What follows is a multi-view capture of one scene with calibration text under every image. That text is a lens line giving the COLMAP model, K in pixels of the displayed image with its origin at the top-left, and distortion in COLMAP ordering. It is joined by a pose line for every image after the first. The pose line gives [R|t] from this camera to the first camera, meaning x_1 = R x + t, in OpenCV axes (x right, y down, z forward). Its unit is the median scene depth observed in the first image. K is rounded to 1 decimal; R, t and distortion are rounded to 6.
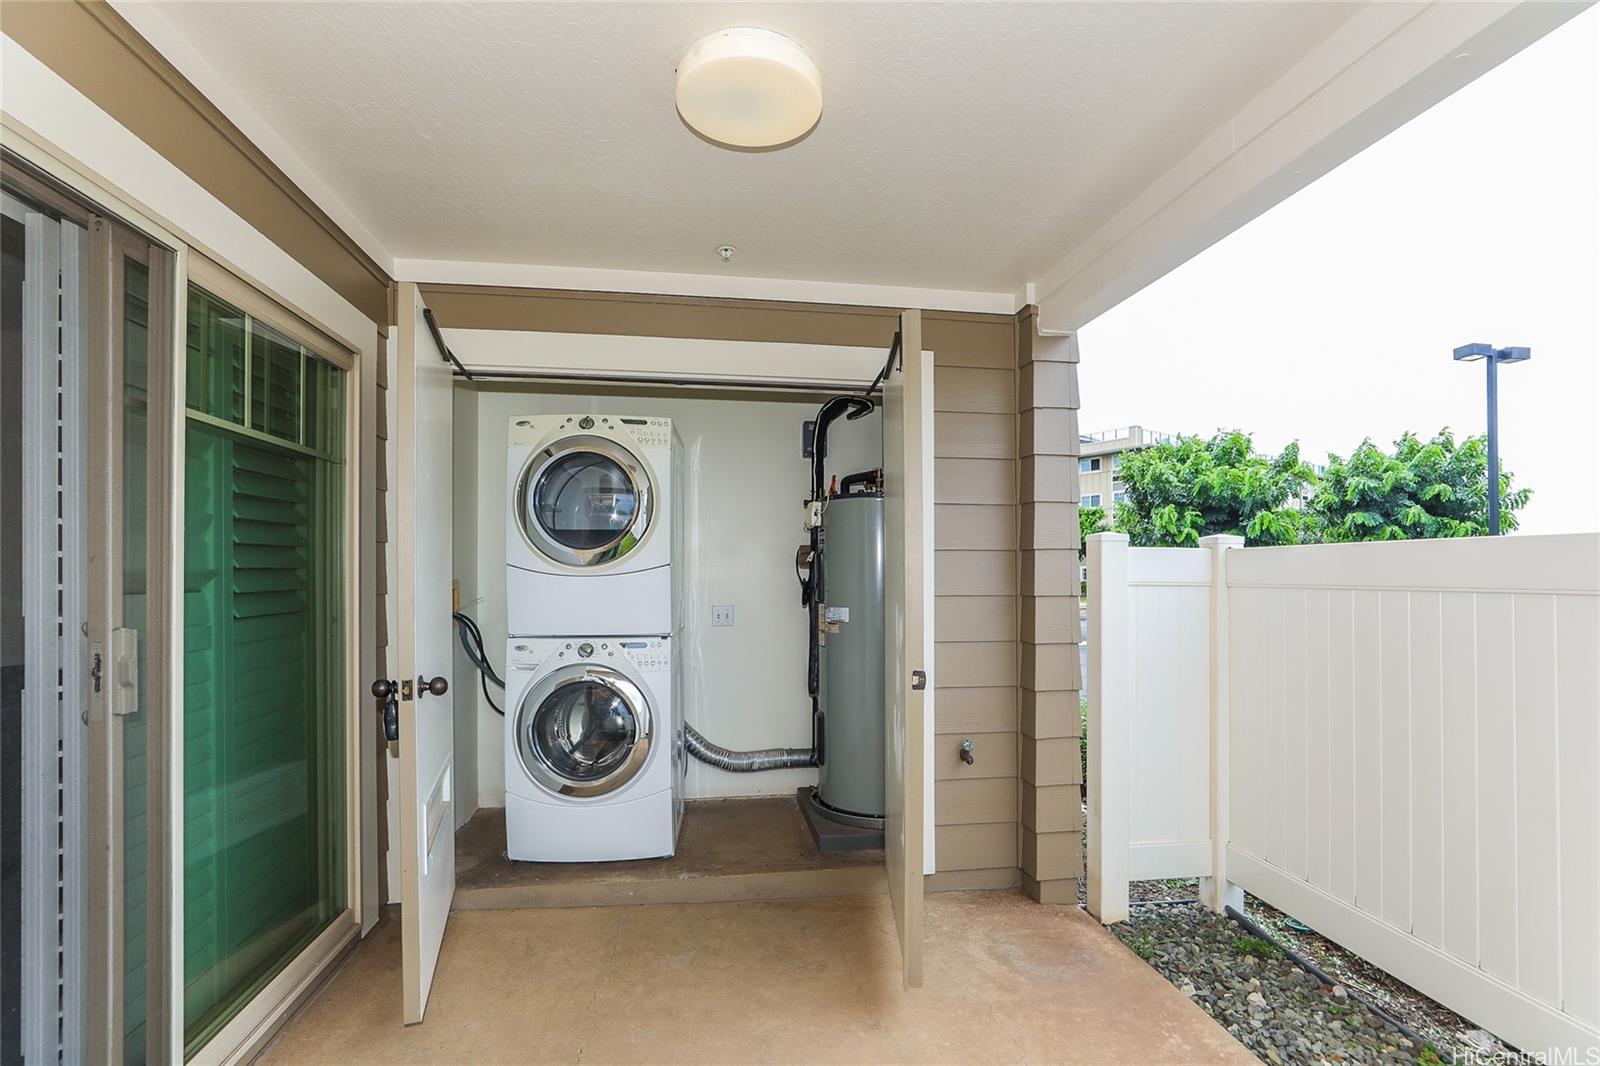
lens RADIAL K [[734.8, 0, 803.1], [0, 734.8, 566.4], [0, 0, 1]] dist [-0.034999, 0.015994]
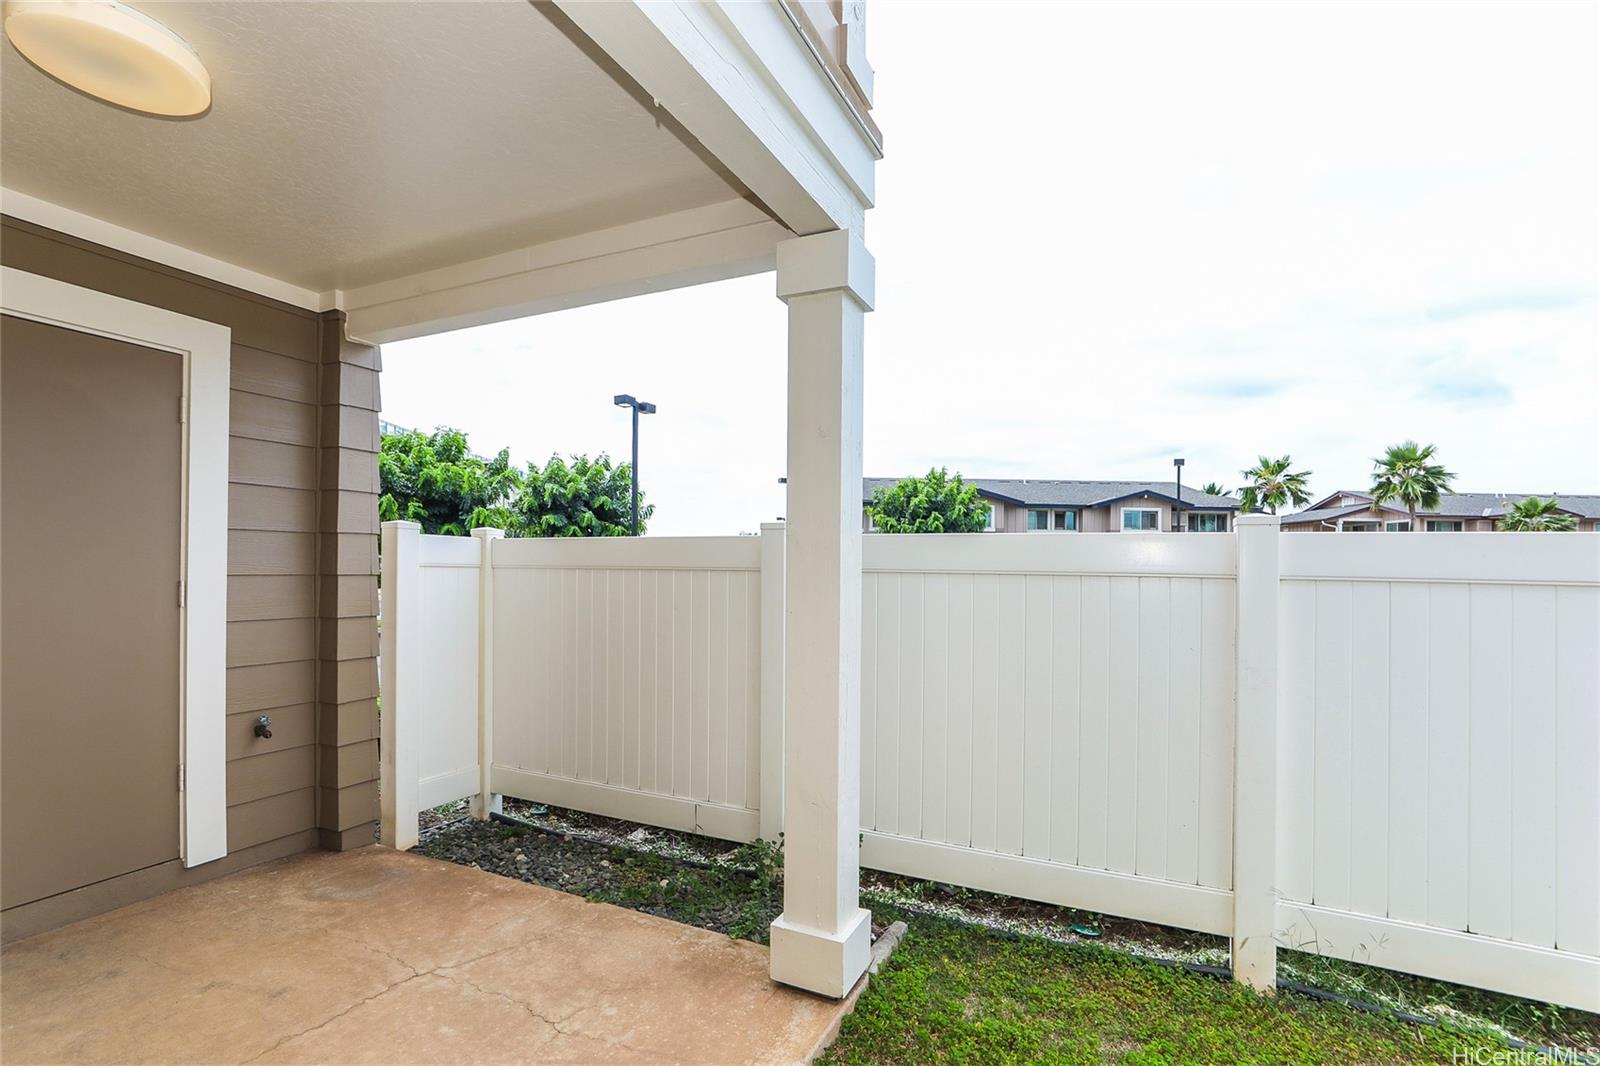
lens RADIAL K [[734.8, 0, 803.1], [0, 734.8, 566.4], [0, 0, 1]] dist [-0.034999, 0.015994]
pose [[0.545173, 0.004765, 0.838310, -0.203448], [-0.015605, 0.999868, 0.004465, 0.010602], [-0.838179, -0.015516, 0.545175, -0.174145]]
